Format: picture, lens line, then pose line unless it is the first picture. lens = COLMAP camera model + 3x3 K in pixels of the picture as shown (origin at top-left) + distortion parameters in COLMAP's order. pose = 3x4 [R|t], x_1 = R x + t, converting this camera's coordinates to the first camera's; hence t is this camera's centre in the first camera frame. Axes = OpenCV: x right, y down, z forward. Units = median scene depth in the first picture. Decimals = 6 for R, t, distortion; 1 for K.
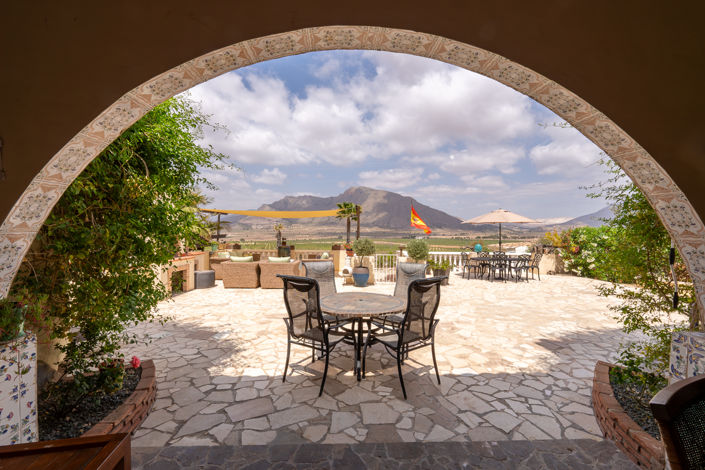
lens RADIAL K [[315.8, 0, 355.8], [0, 315.8, 231.7], [0, 0, 1]] dist [-0.001428, -0.000674]
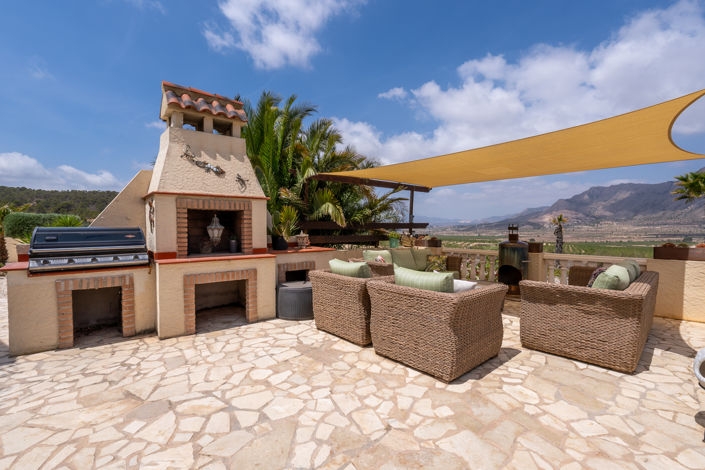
lens RADIAL K [[315.8, 0, 354.6], [0, 315.8, 232.4], [0, 0, 1]] dist [-0.001428, -0.000674]
pose [[0.650253, 0.002895, -0.759713, -0.031728], [-0.002376, 0.999996, 0.001777, 0.035114], [0.759714, 0.000650, 0.650257, 0.635921]]
